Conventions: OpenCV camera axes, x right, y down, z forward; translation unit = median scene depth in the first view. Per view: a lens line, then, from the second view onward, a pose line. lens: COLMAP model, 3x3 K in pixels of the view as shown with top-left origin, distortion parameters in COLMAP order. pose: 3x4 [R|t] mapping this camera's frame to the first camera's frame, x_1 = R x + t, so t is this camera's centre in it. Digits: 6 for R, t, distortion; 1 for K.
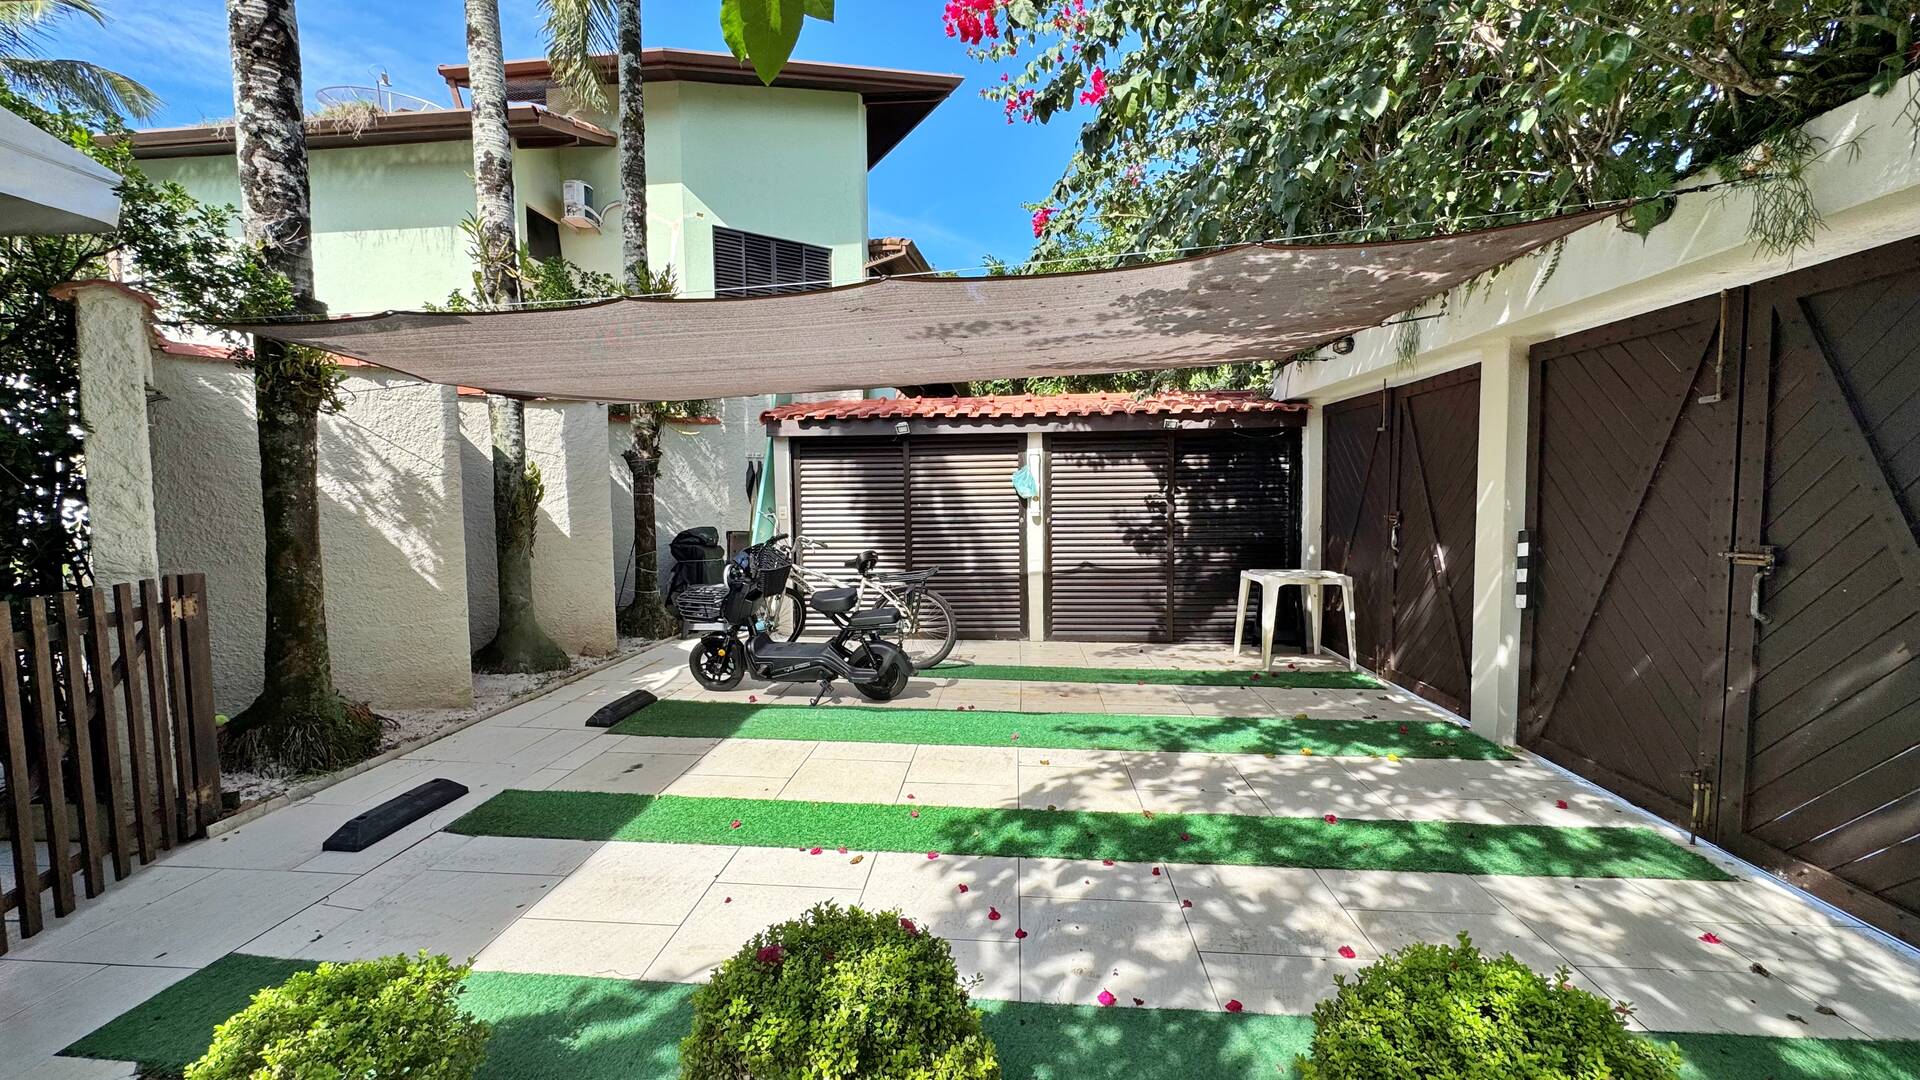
lens RADIAL K [[764.9, 0, 959.2], [0, 764.9, 542.4], [0, 0, 1]] dist [-0.002811, 0.000582]
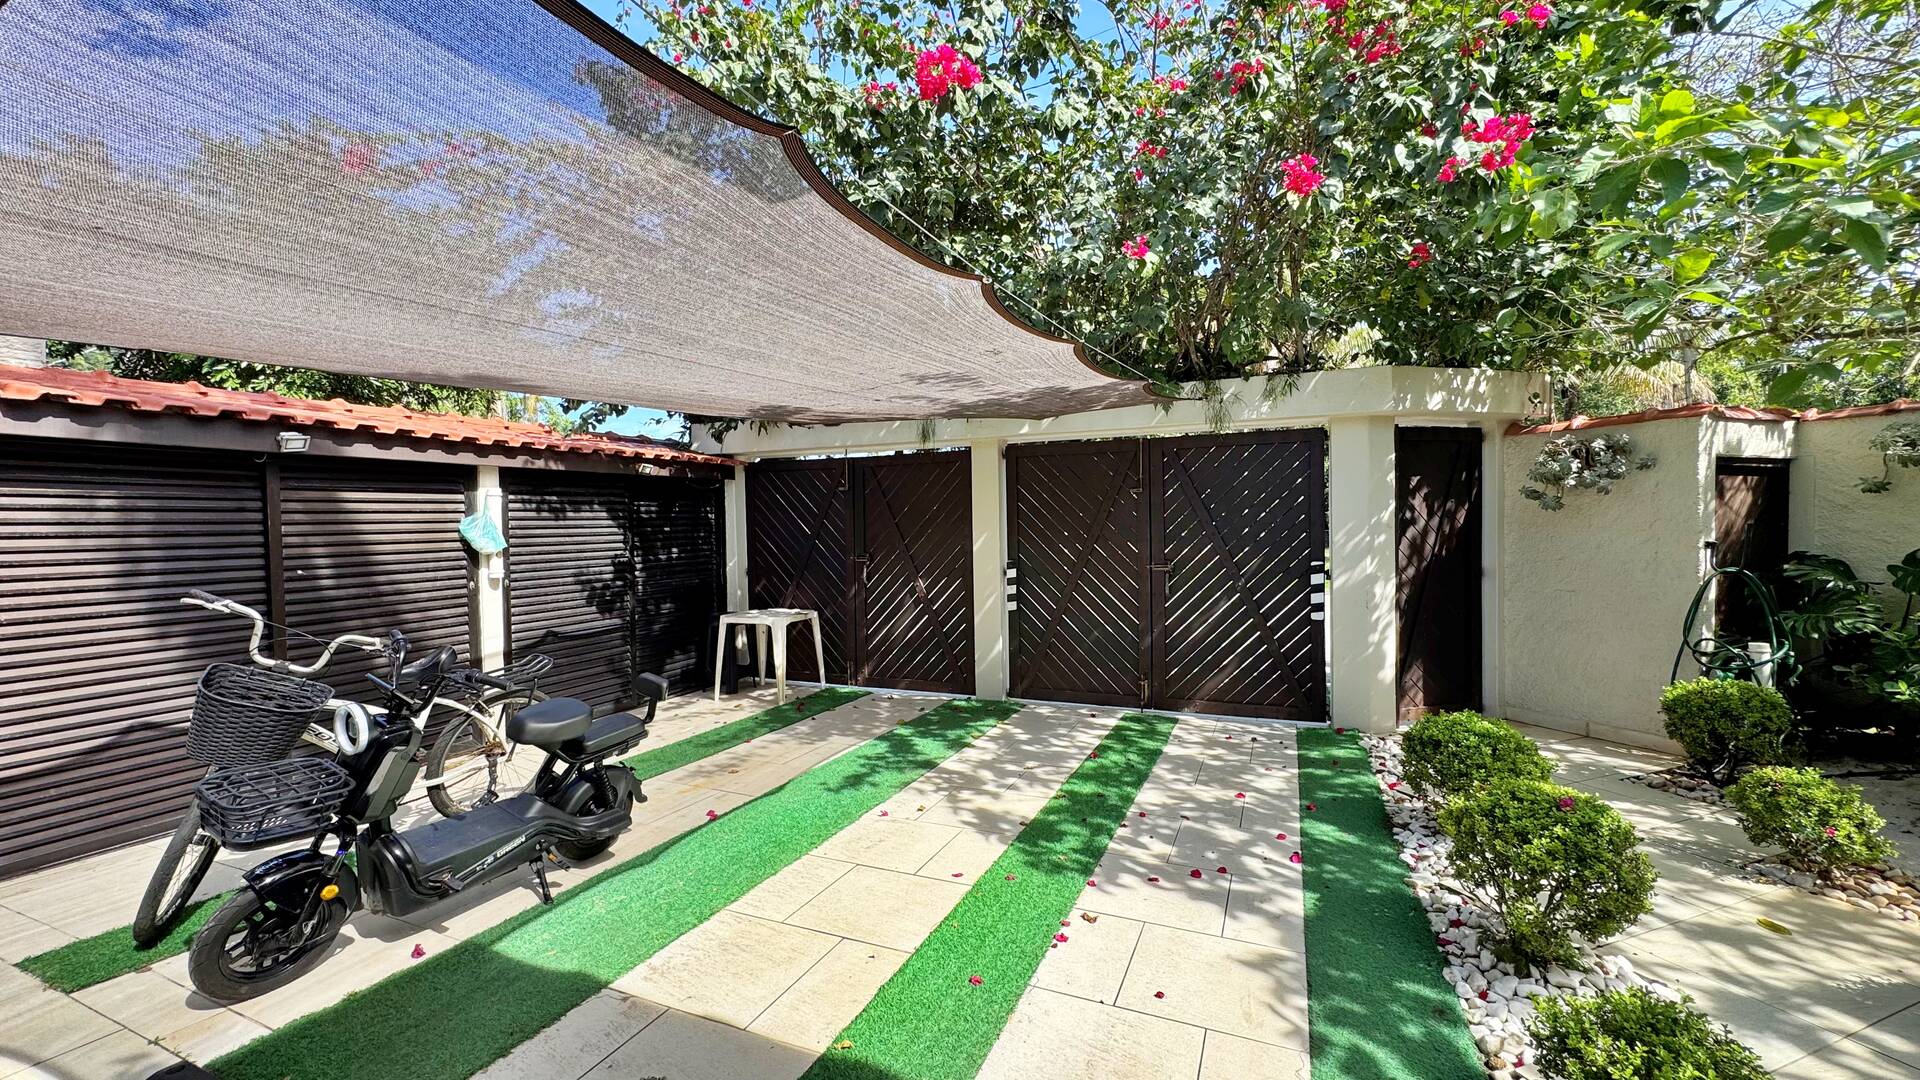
lens RADIAL K [[764.9, 0, 959.2], [0, 764.9, 542.4], [0, 0, 1]] dist [-0.002811, 0.000582]
pose [[0.334014, -0.018891, 0.942379, -0.457847], [0.076158, 0.997071, -0.007006, -0.029712], [-0.939486, 0.074110, 0.334474, 0.328348]]
